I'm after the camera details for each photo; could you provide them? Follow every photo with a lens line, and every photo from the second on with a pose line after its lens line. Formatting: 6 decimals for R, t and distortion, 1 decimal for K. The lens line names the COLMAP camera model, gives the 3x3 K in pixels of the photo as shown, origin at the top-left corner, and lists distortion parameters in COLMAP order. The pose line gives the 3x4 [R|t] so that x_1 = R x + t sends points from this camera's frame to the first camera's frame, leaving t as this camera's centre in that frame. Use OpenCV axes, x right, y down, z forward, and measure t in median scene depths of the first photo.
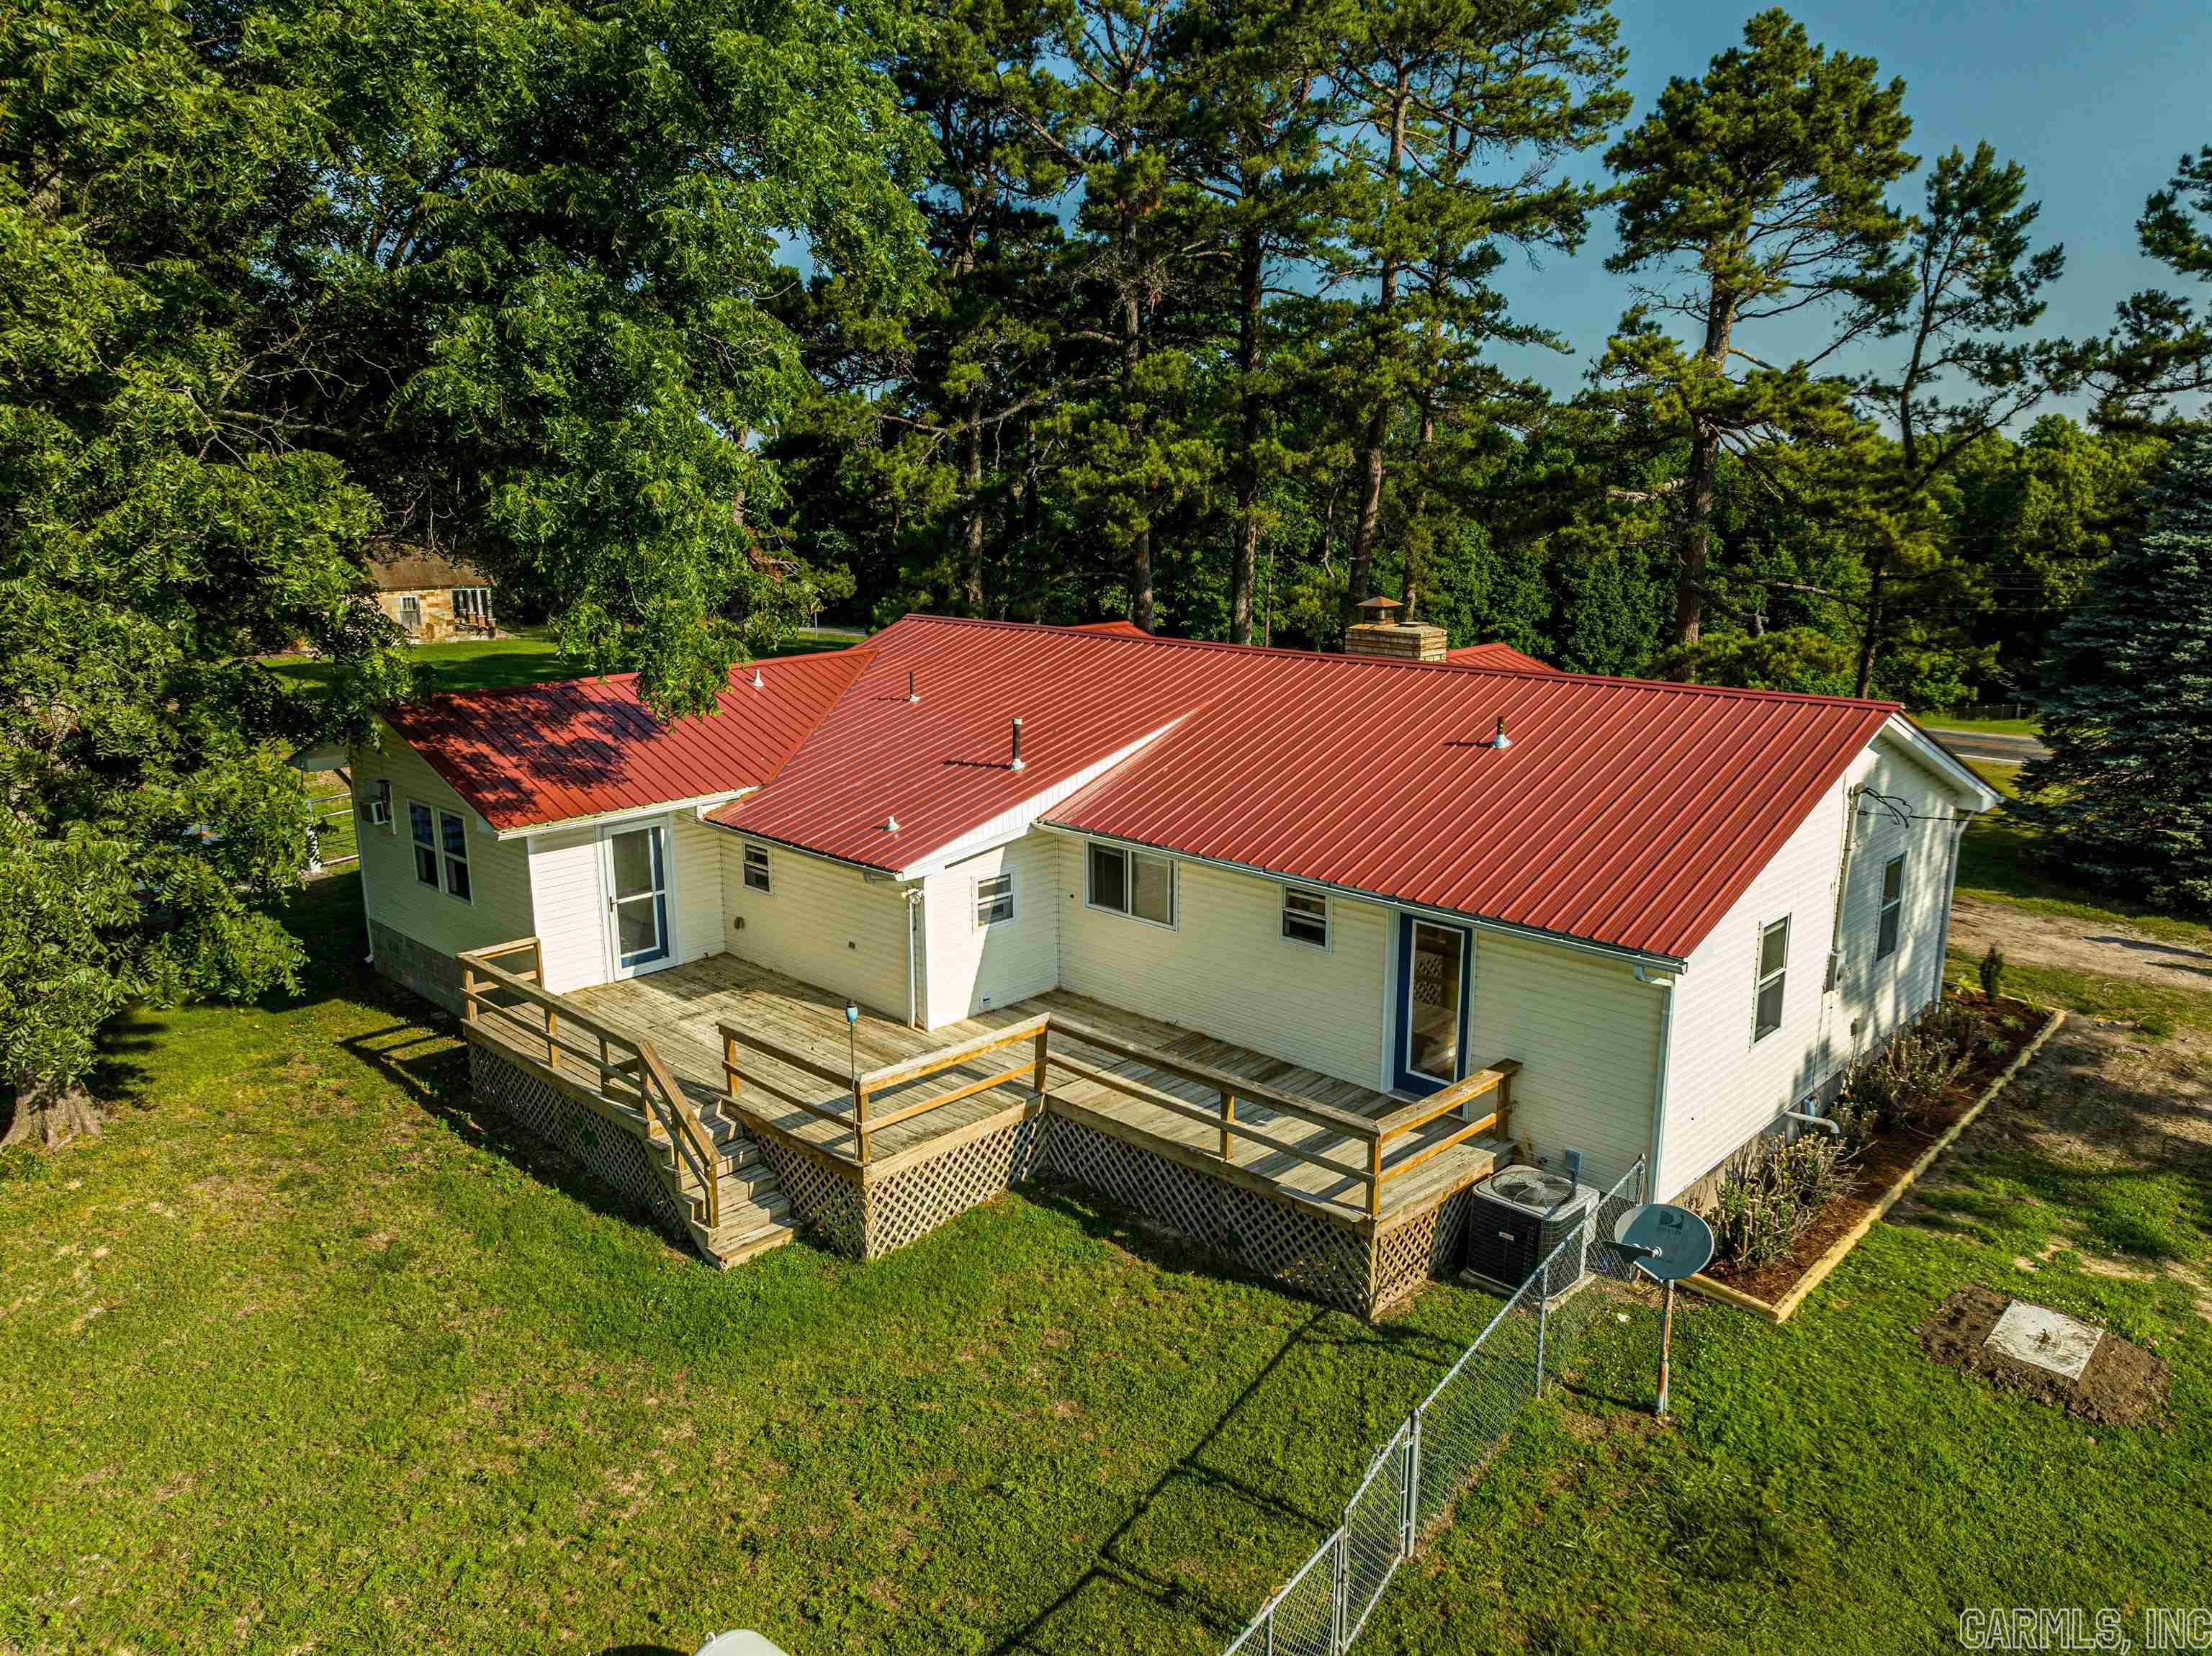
lens RADIAL K [[1564.0, 0, 1106.0], [0, 1564.0, 828.0], [0, 0, 1]] dist [-0.027643, 0.009469]
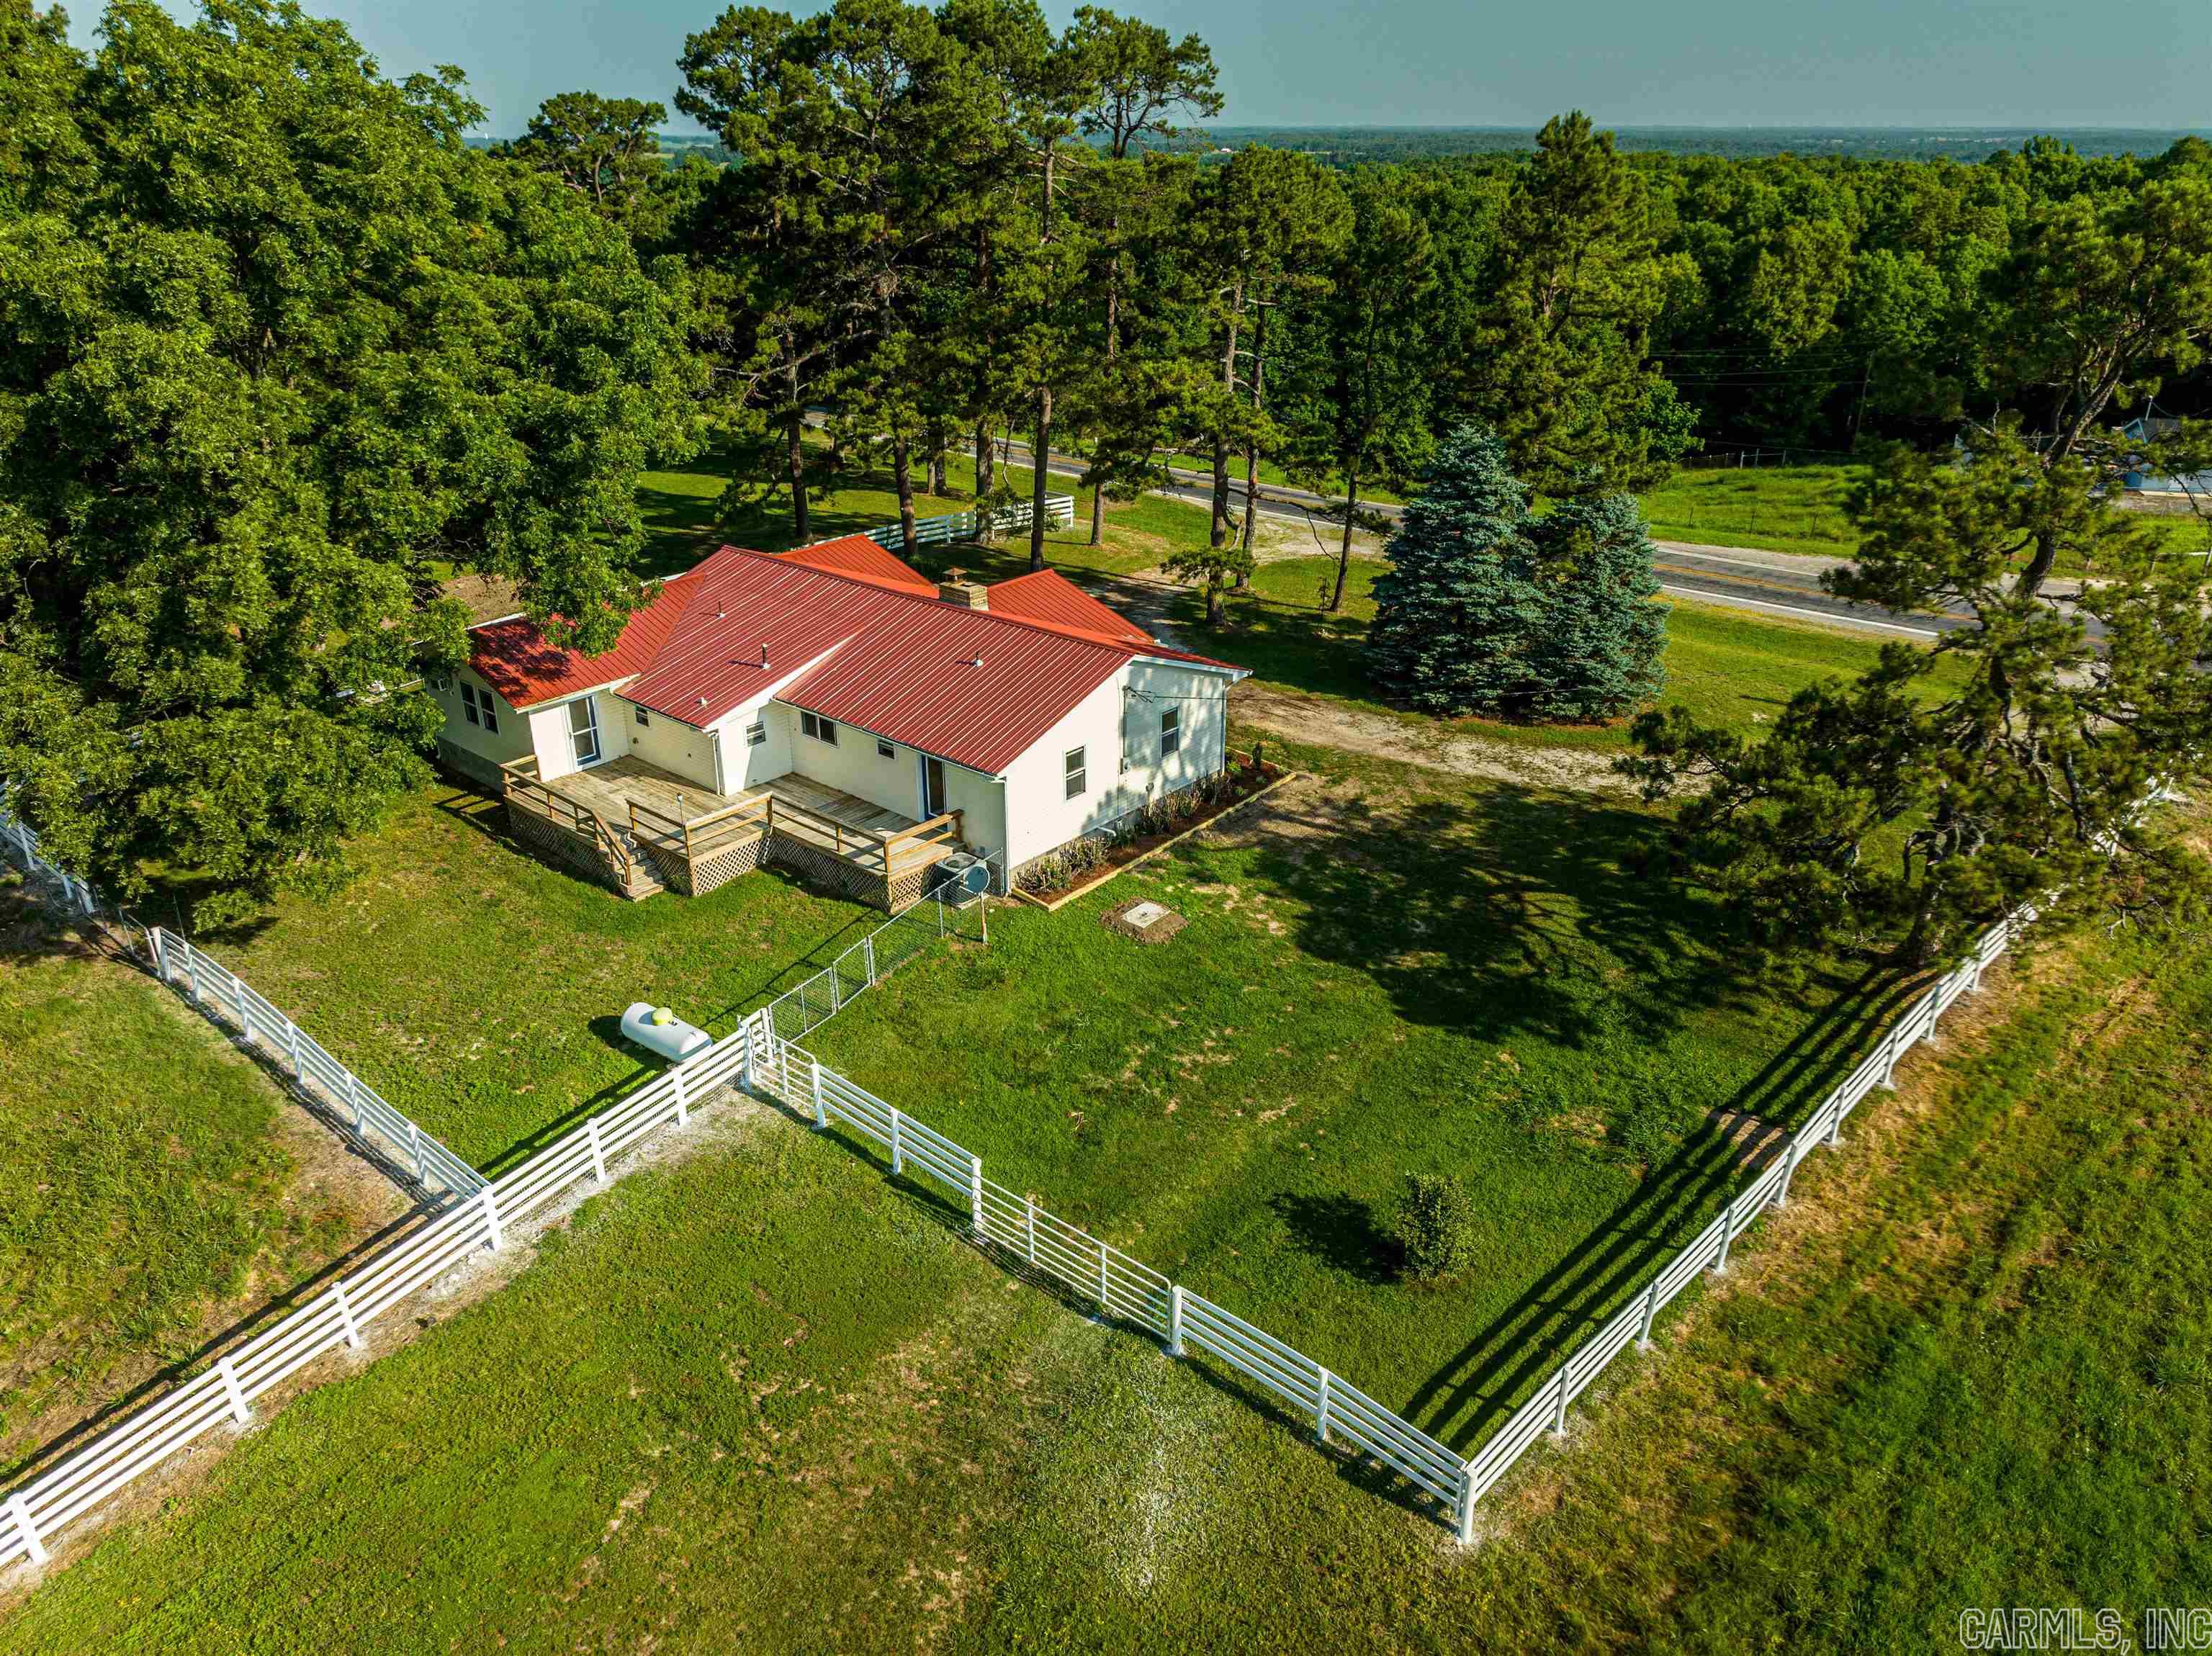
lens RADIAL K [[1518.2, 0, 1106.0], [0, 1518.2, 828.0], [0, 0, 1]] dist [-0.019809, 0.001761]
pose [[0.998439, -0.021176, 0.051682, 0.317164], [0.010499, 0.980004, 0.198701, -0.250499], [-0.054856, -0.197848, 0.978697, -1.143596]]
